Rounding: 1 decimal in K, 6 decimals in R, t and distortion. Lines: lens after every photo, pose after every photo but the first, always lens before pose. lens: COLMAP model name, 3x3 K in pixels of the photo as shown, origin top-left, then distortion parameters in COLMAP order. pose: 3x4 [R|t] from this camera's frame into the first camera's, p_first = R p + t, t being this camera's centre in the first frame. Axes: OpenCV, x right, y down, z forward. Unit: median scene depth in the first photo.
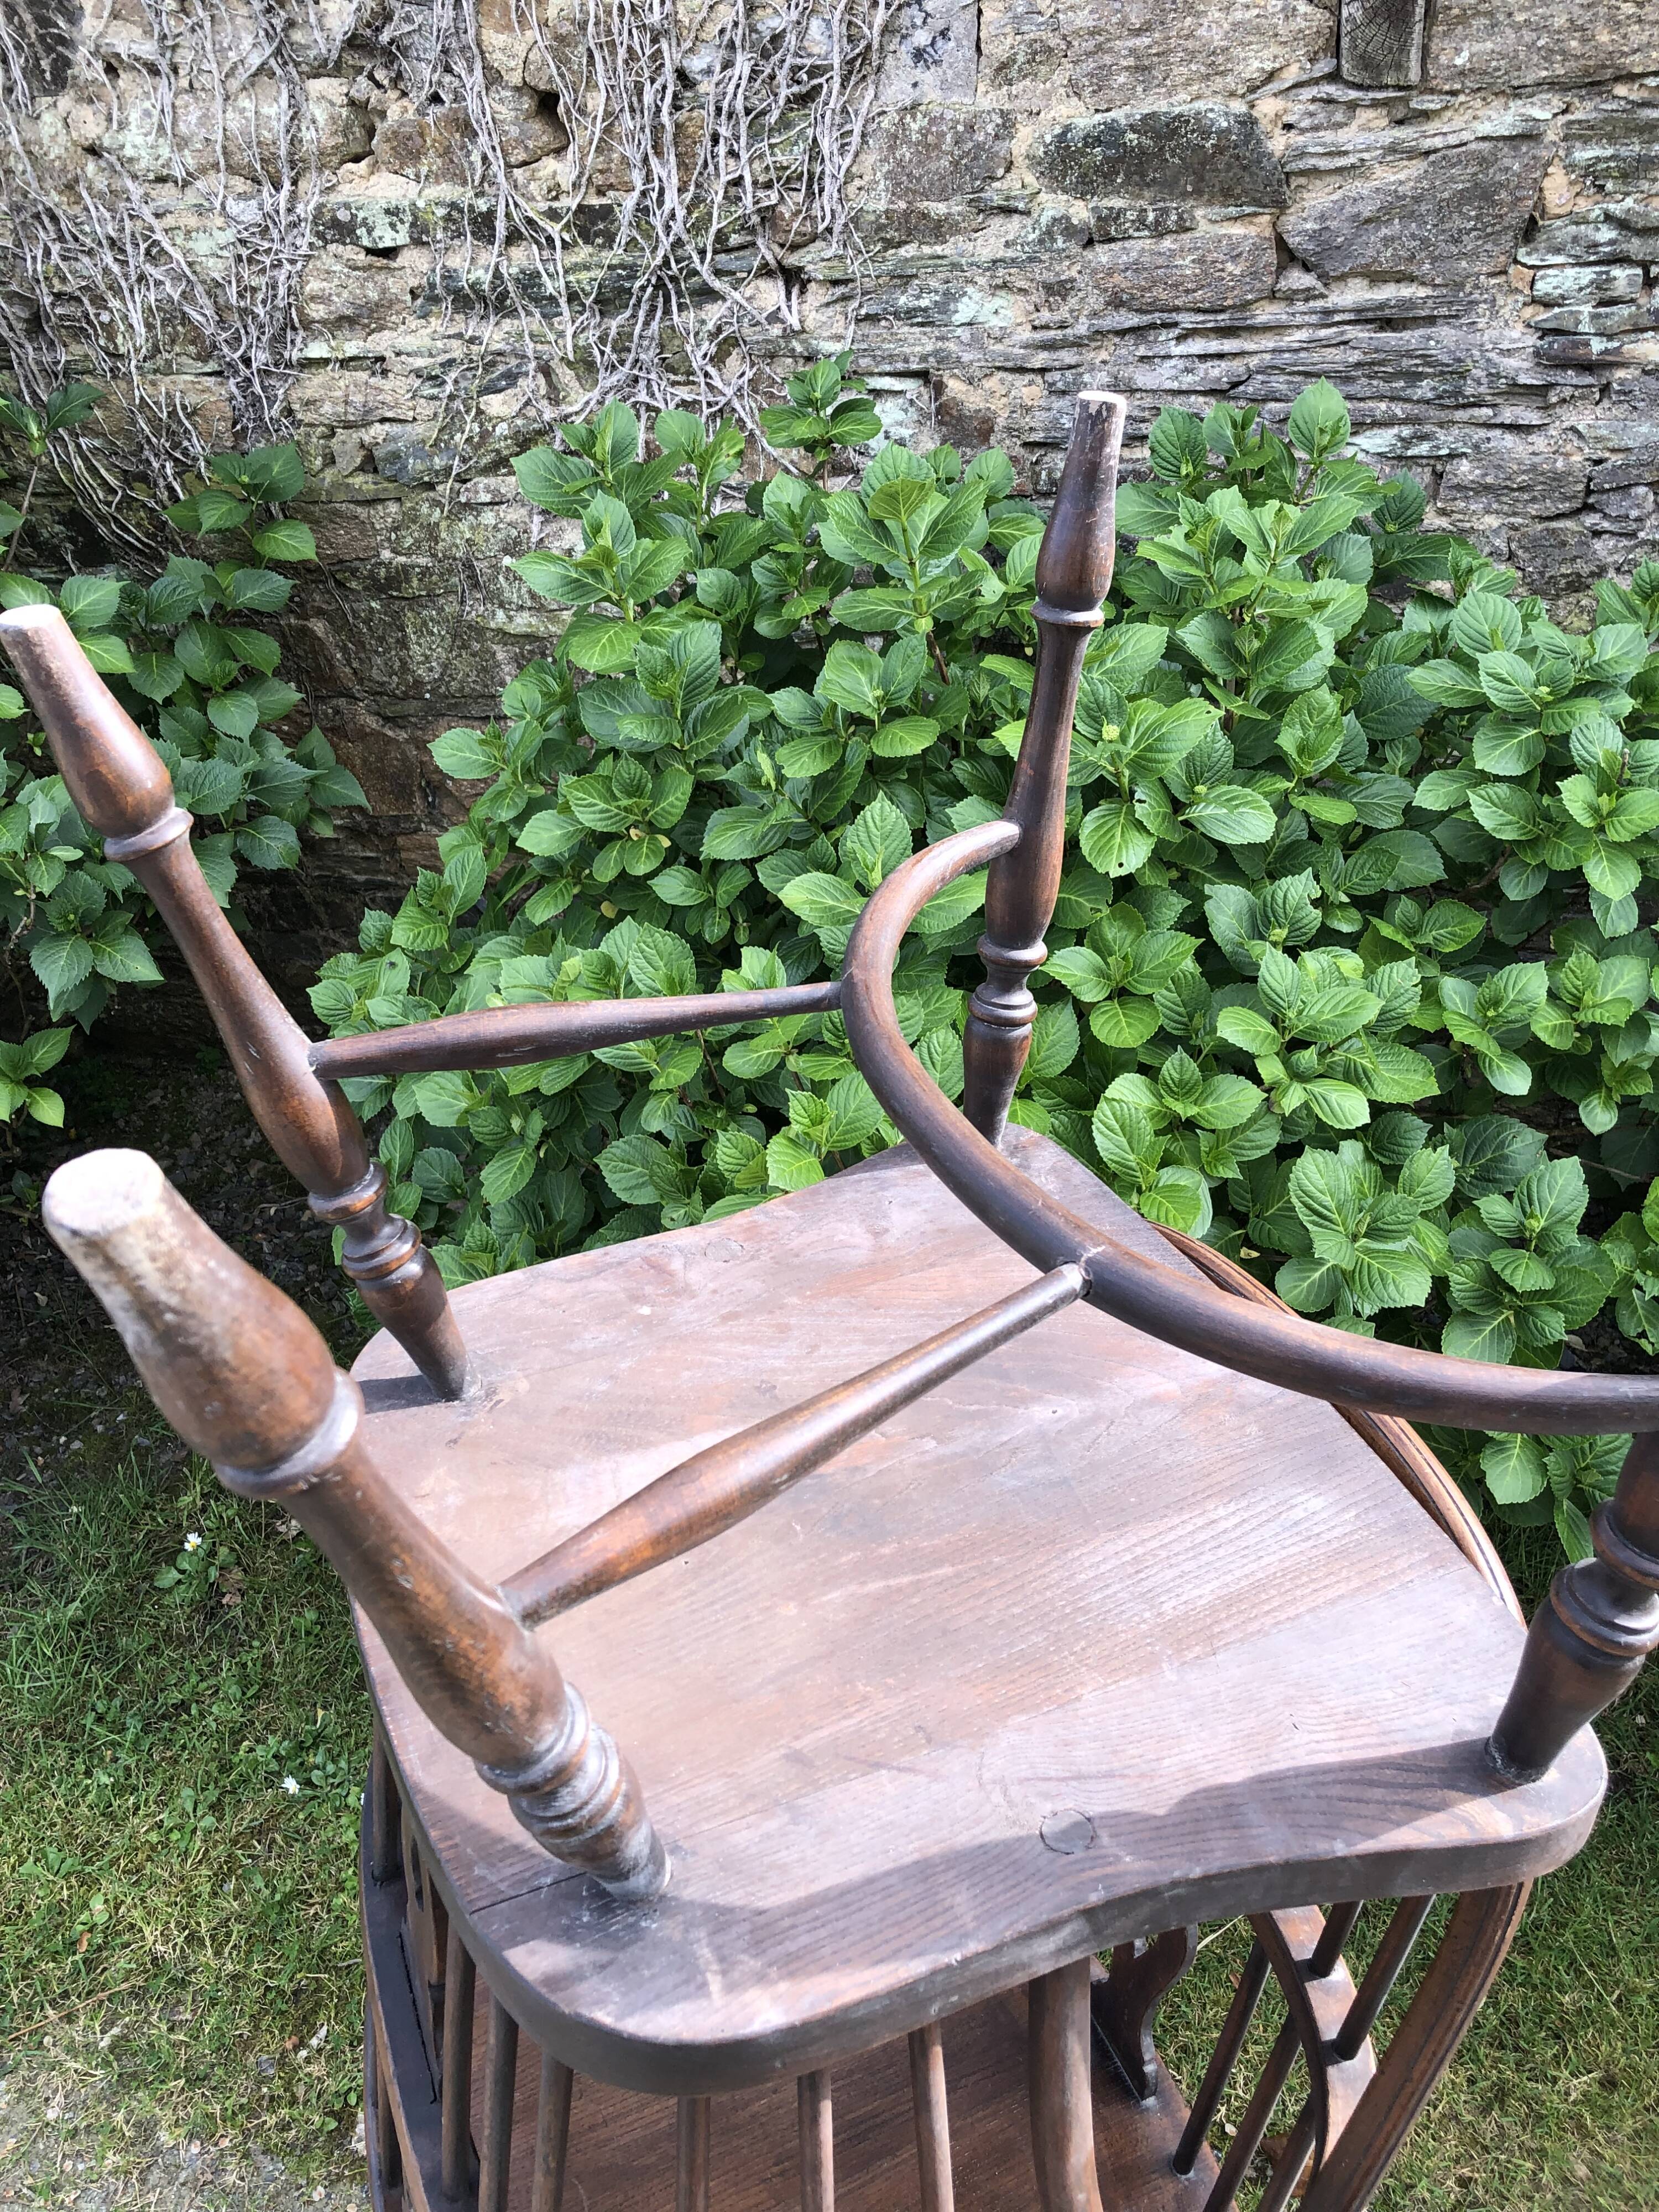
lens RADIAL K [[1835.5, 0, 819.1], [0, 1835.5, 1051.3], [0, 0, 1]] dist [0.005881, 0.014148]
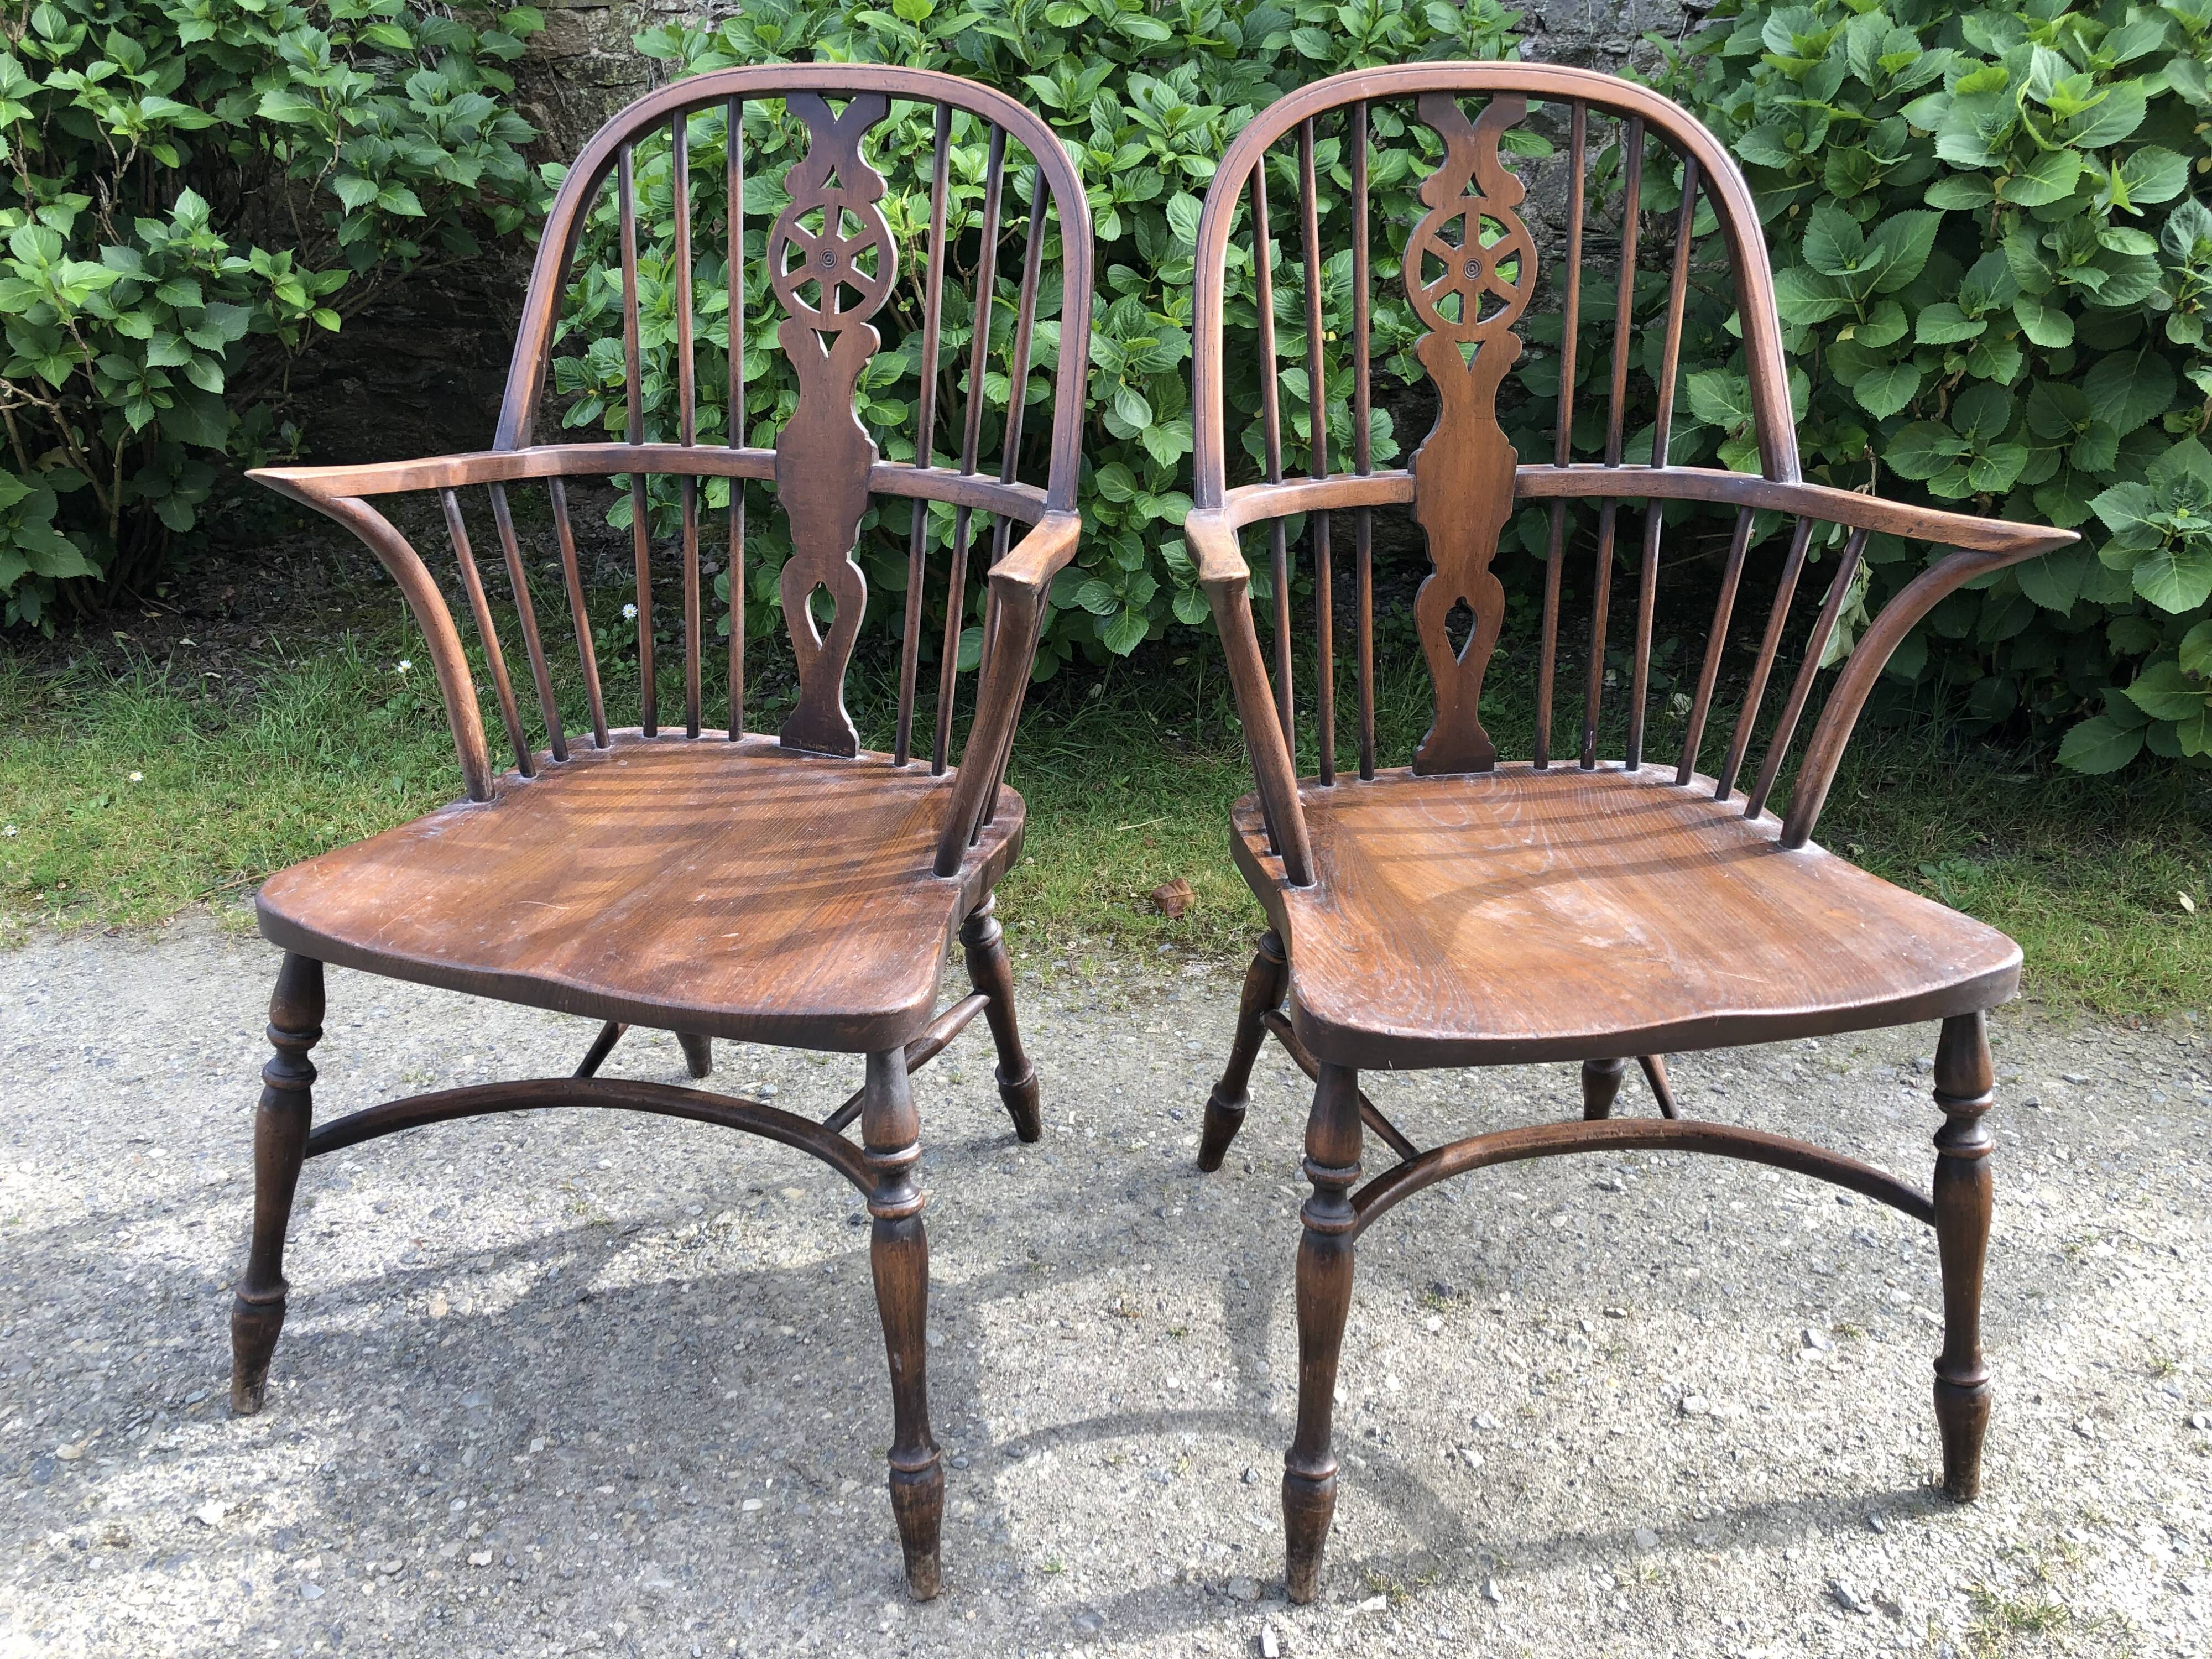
lens RADIAL K [[1892.1, 0, 1109.7], [0, 1892.1, 823.5], [0, 0, 1]] dist [0.005906, 0.029642]
pose [[0.996402, 0.037229, 0.076140, 0.065277], [-0.024808, 0.987126, -0.158011, 0.568087], [-0.081042, 0.155553, 0.984498, -0.363260]]
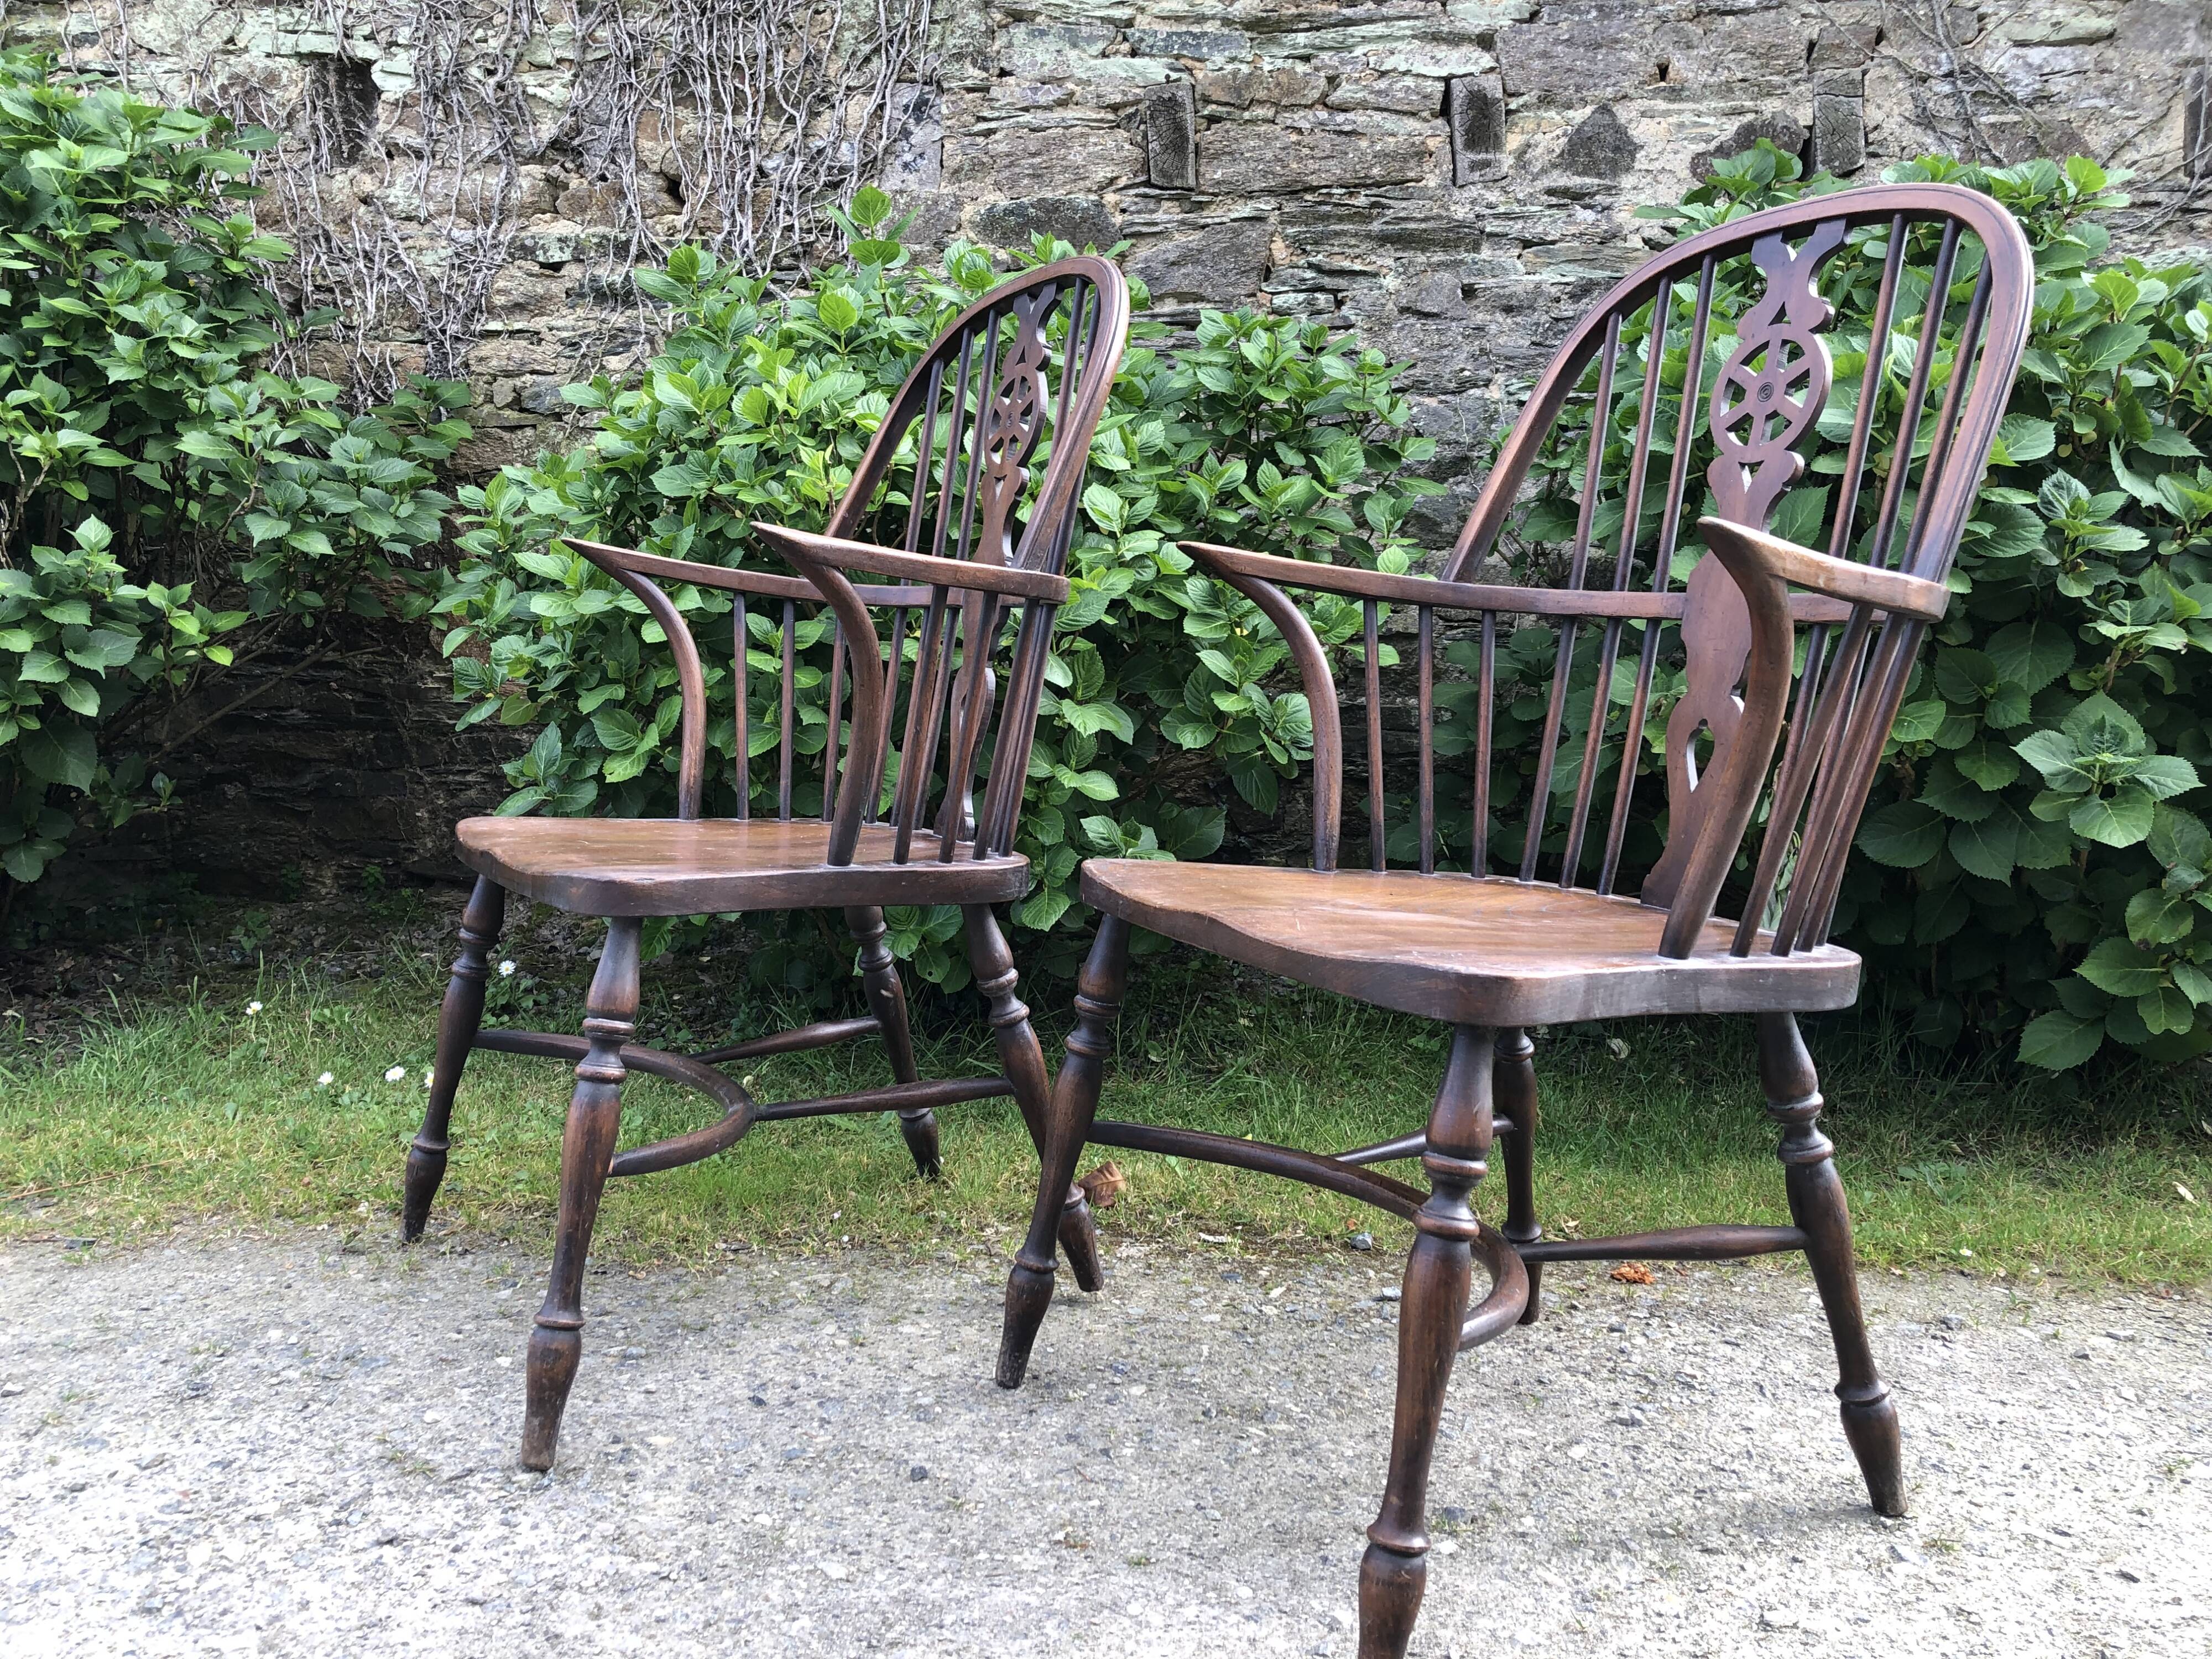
lens RADIAL K [[1895.6, 0, 1109.5], [0, 1895.6, 820.3], [0, 0, 1]] dist [-0.007266, 0.047920]
pose [[0.990649, 0.060419, 0.122331, 0.058556], [0.005106, 0.879561, -0.475759, 0.744153], [-0.136342, 0.471935, 0.871027, -0.223692]]
